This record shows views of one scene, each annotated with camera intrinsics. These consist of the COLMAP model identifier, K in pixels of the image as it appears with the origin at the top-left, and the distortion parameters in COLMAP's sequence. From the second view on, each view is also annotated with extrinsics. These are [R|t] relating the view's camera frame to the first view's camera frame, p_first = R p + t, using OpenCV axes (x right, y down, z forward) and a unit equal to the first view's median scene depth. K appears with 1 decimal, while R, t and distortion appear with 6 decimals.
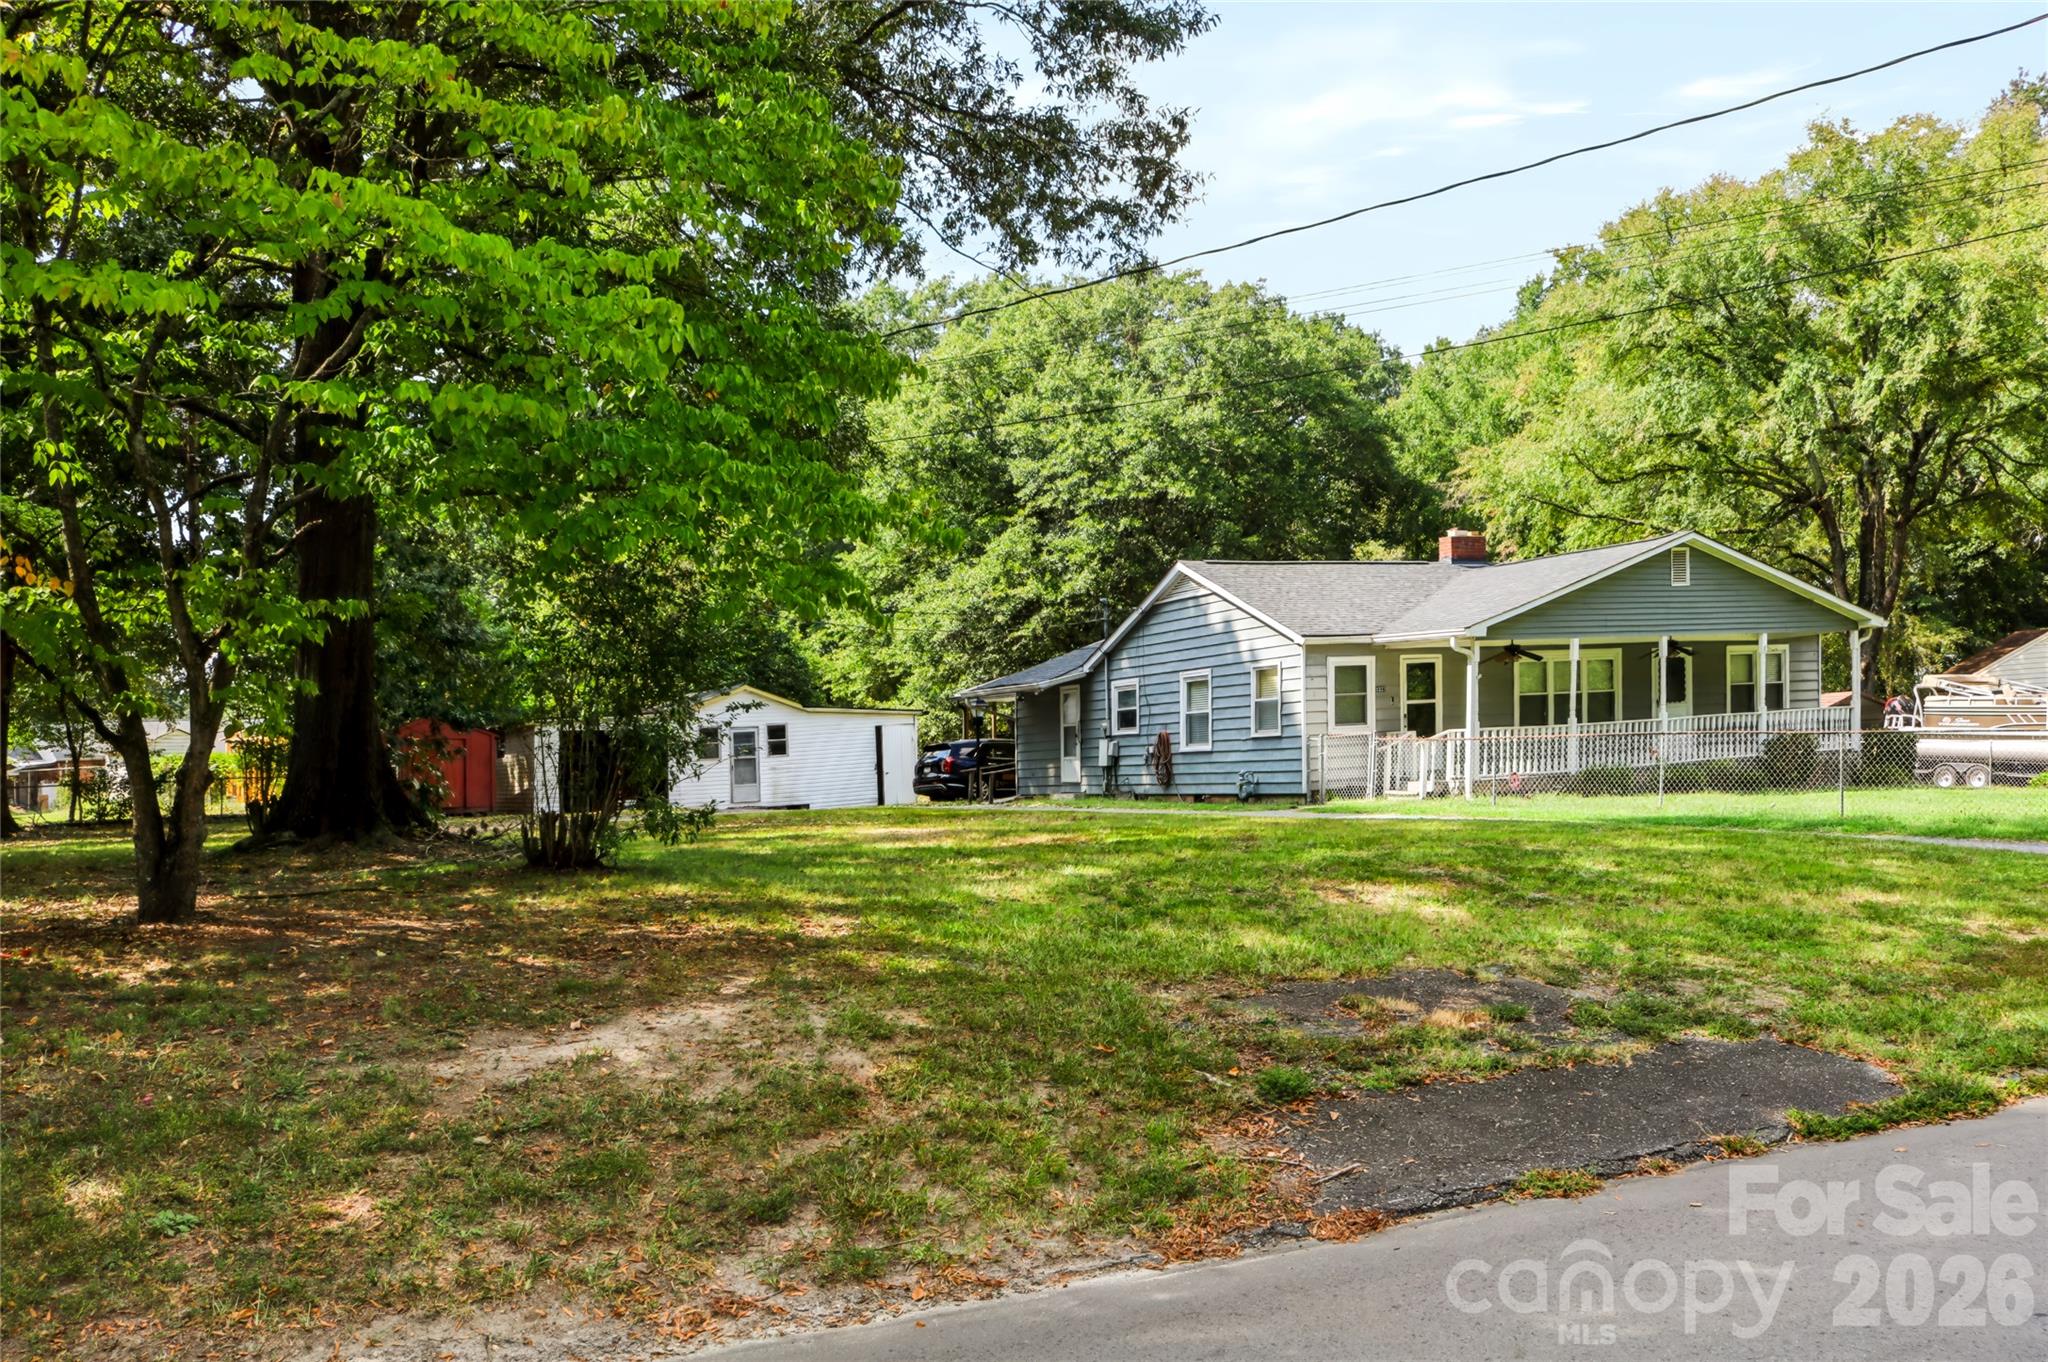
lens RADIAL K [[1708.2, 0, 1094.3], [0, 1708.2, 682.0], [0, 0, 1]] dist [-0.146287, 0.089523]
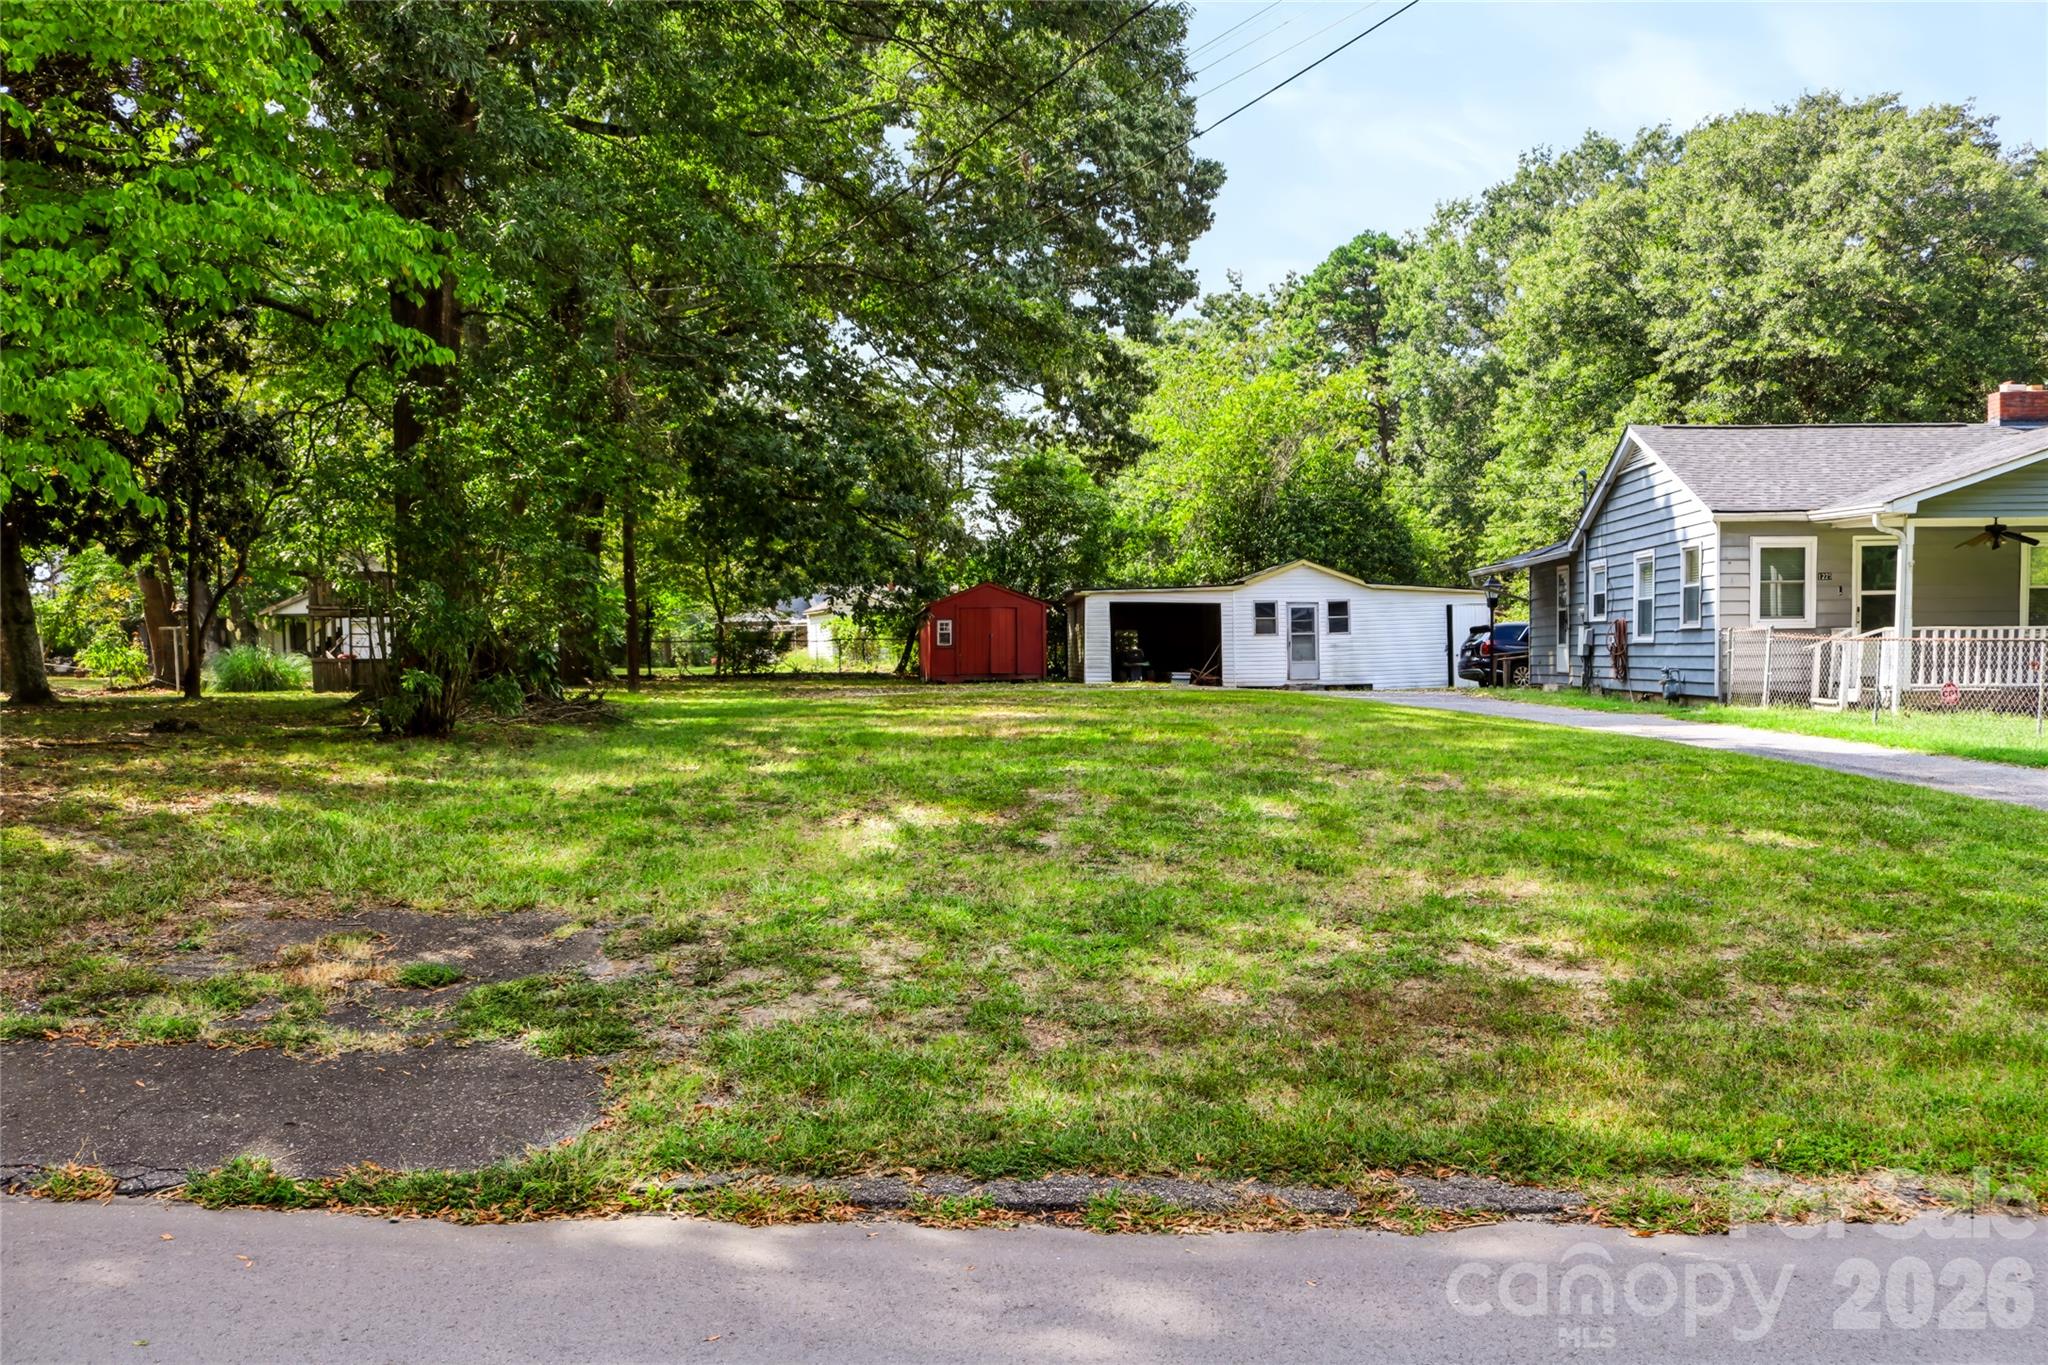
lens RADIAL K [[1708.2, 0, 1094.3], [0, 1708.2, 683.5], [0, 0, 1]] dist [-0.146287, 0.089523]
pose [[0.891620, 0.044111, -0.450632, 0.180687], [-0.010507, 0.996991, 0.076805, -0.001999], [0.452663, -0.063746, 0.889400, 0.088613]]
